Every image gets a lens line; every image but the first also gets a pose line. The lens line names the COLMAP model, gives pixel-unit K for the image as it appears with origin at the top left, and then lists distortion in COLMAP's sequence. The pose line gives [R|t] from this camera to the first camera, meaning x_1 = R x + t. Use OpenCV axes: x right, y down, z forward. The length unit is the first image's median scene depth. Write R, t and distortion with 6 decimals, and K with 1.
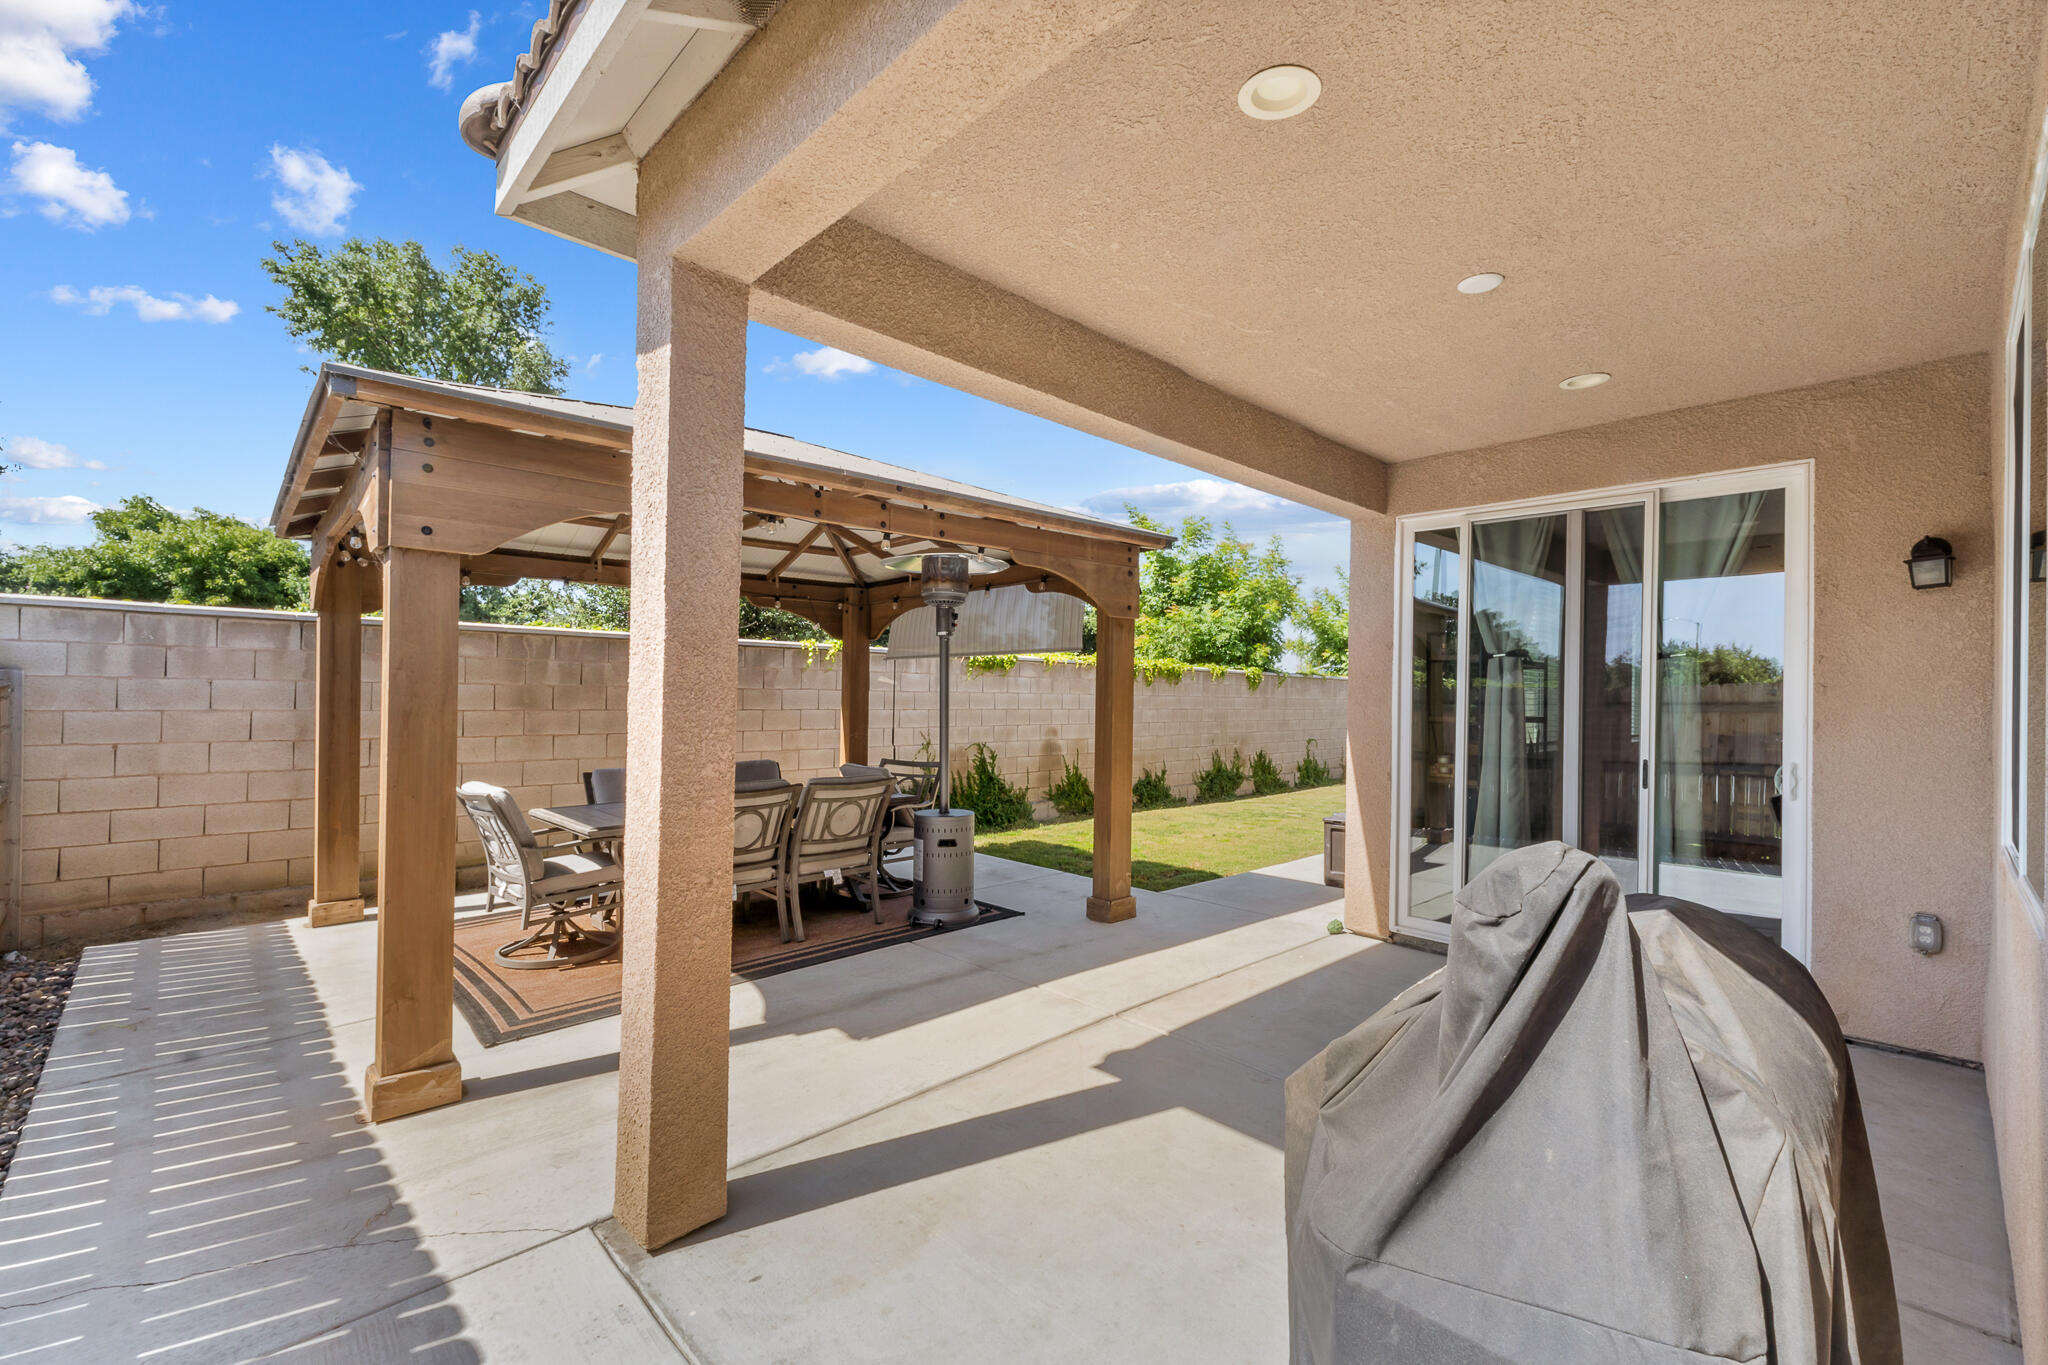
lens RADIAL K [[876.4, 0, 1022.8], [0, 876.4, 704.9], [0, 0, 1]] dist [0.003514, -0.000148]
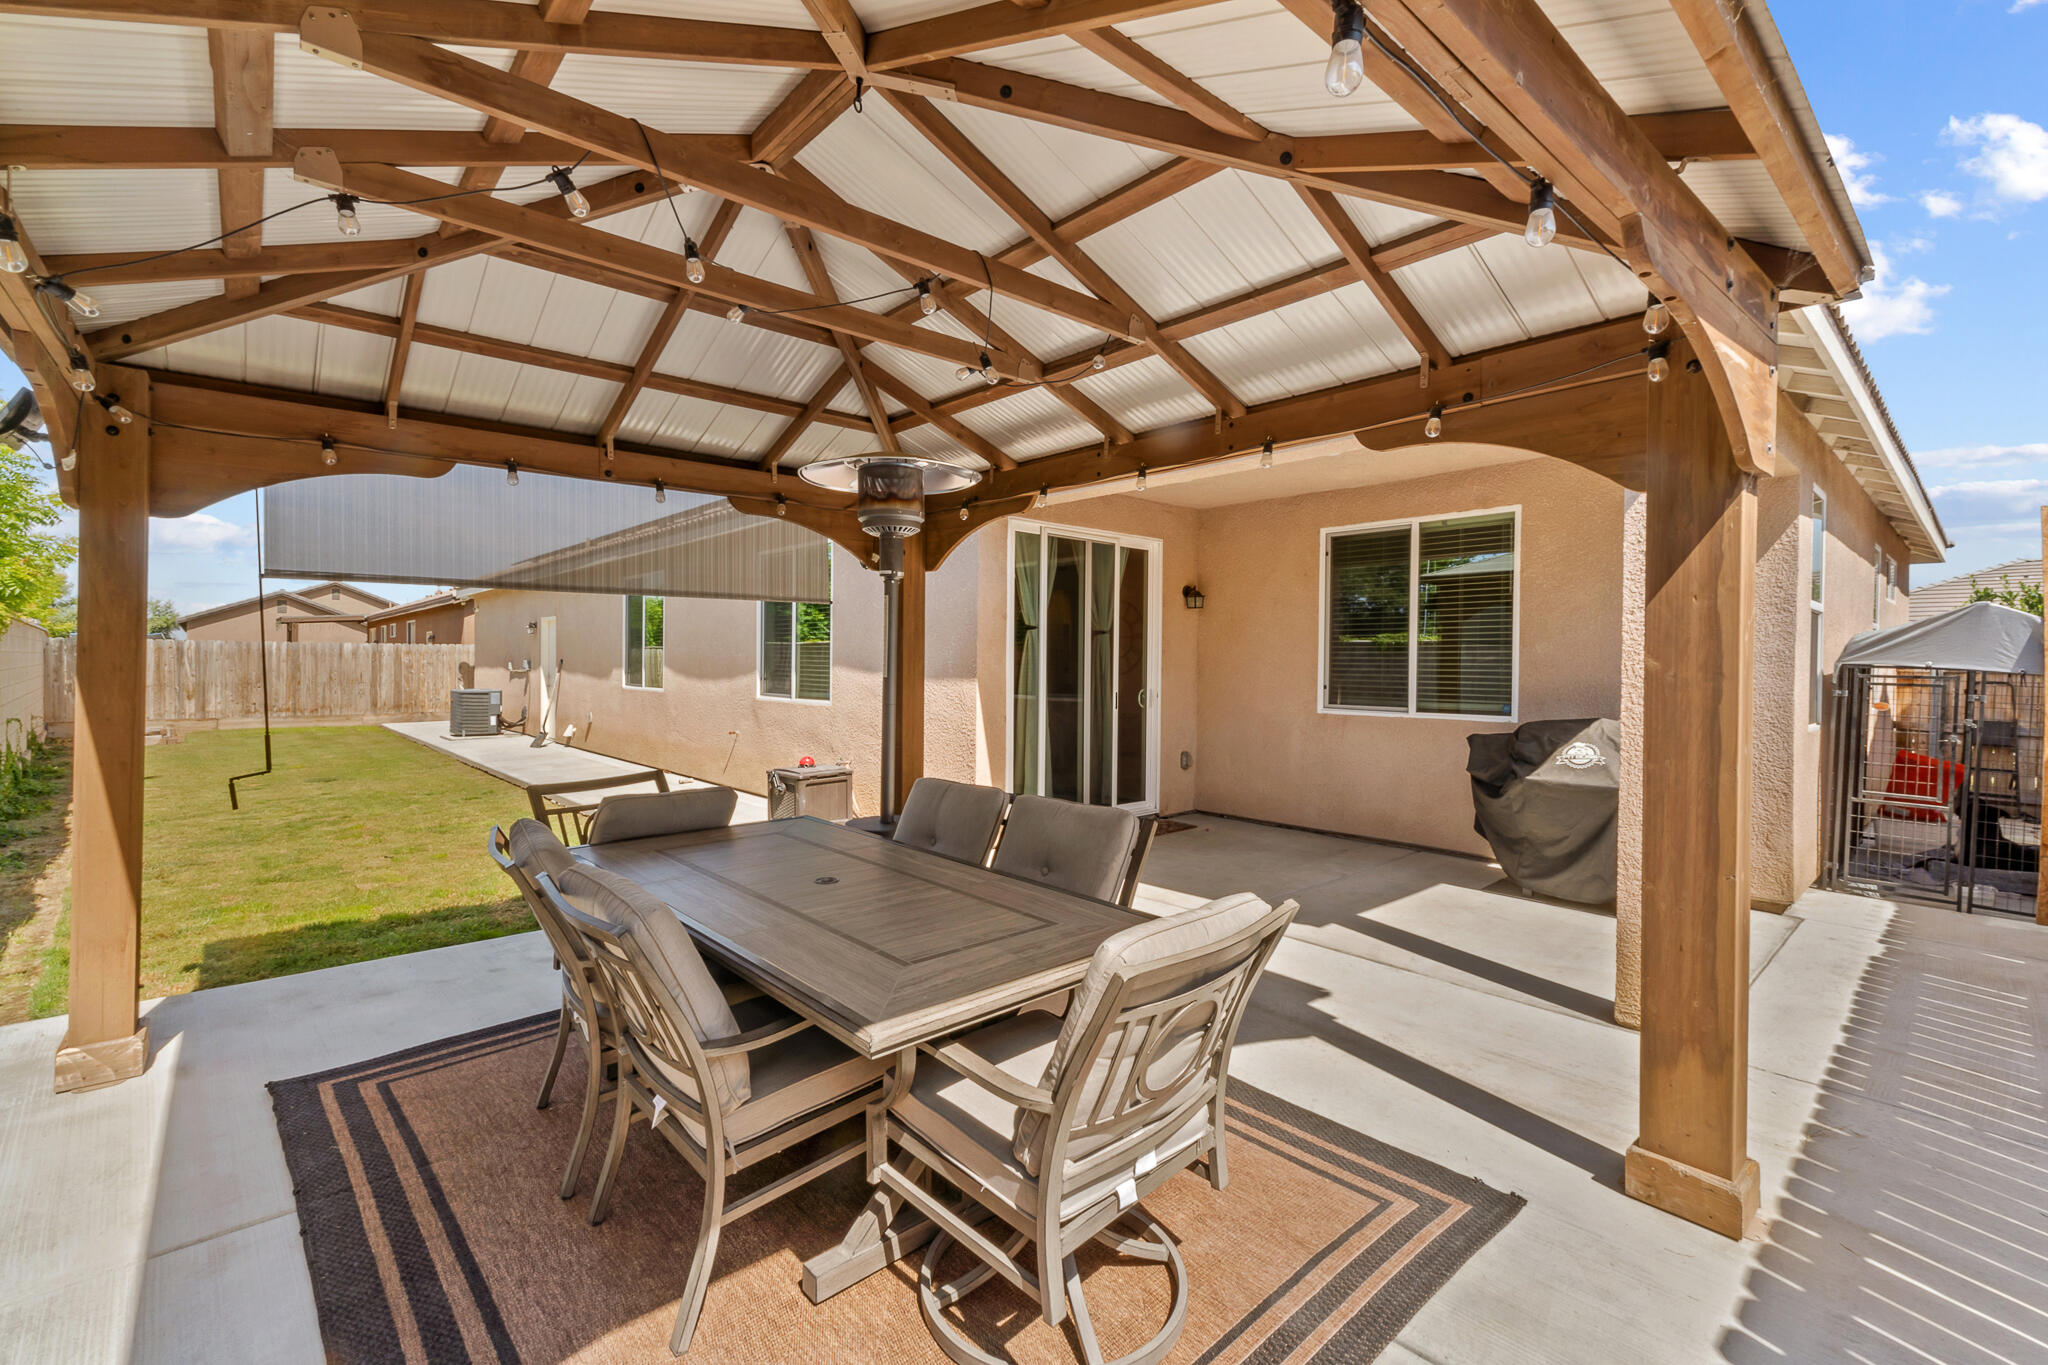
lens RADIAL K [[890.6, 0, 1019.8], [0, 890.6, 679.1], [0, 0, 1]] dist [-0.000080, -0.000185]
pose [[0.029346, -0.034393, 0.998977, -1.144314], [0.003839, 0.999404, 0.034295, -0.027124], [-0.999562, 0.002829, 0.029461, 1.214190]]
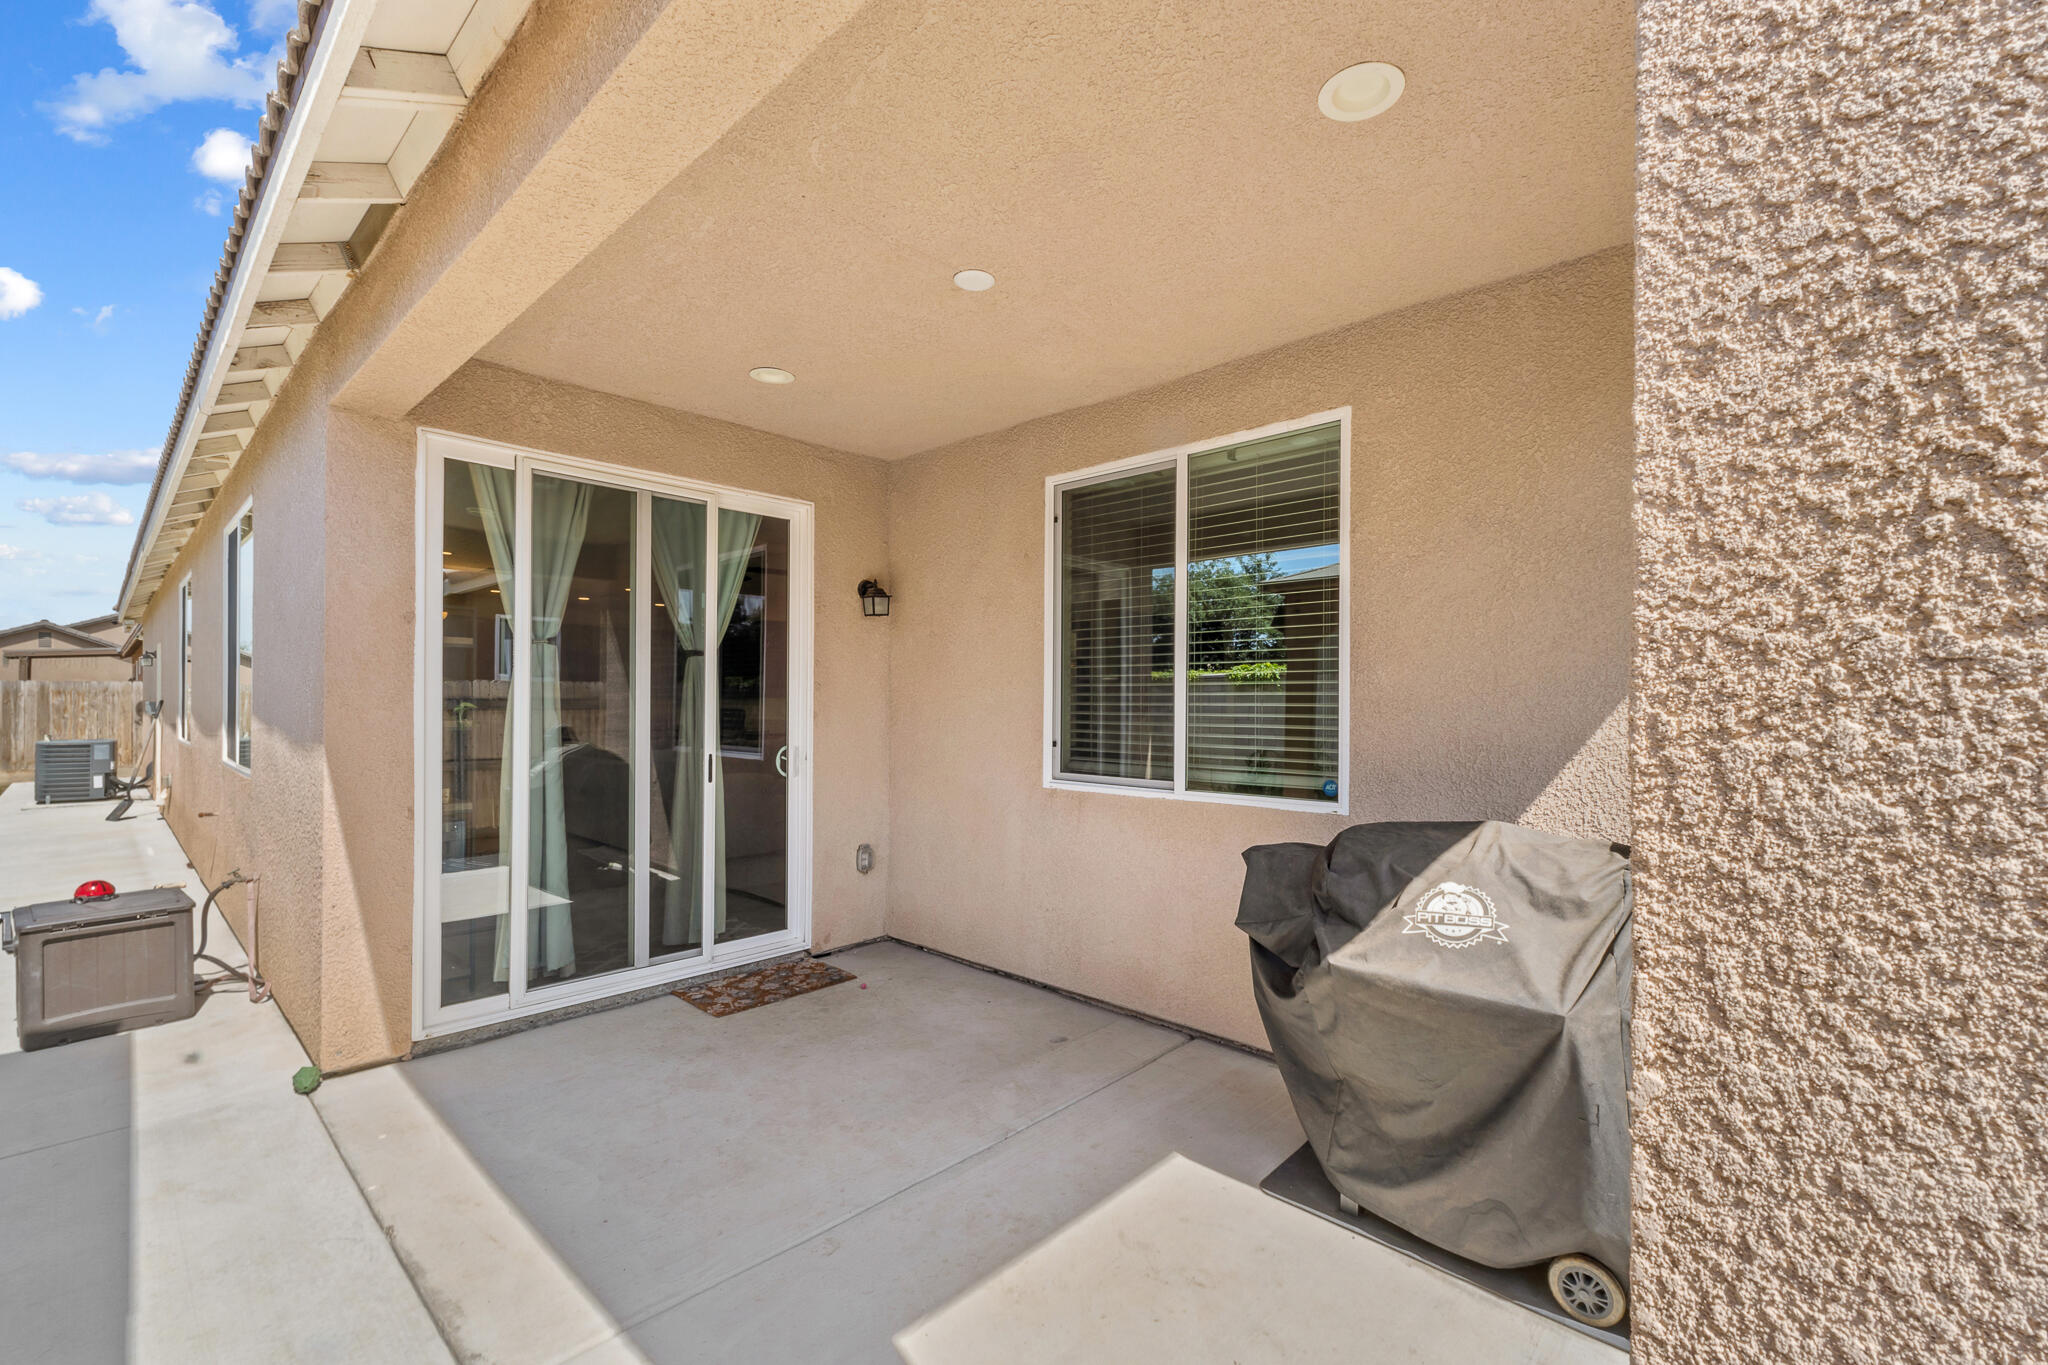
lens RADIAL K [[876.4, 0, 1022.8], [0, 876.4, 704.9], [0, 0, 1]] dist [0.003514, -0.000148]
pose [[-0.051520, -0.021125, 0.998448, -0.351543], [0.006472, 0.999748, 0.021487, -0.015659], [-0.998651, 0.007569, -0.051371, 0.727944]]
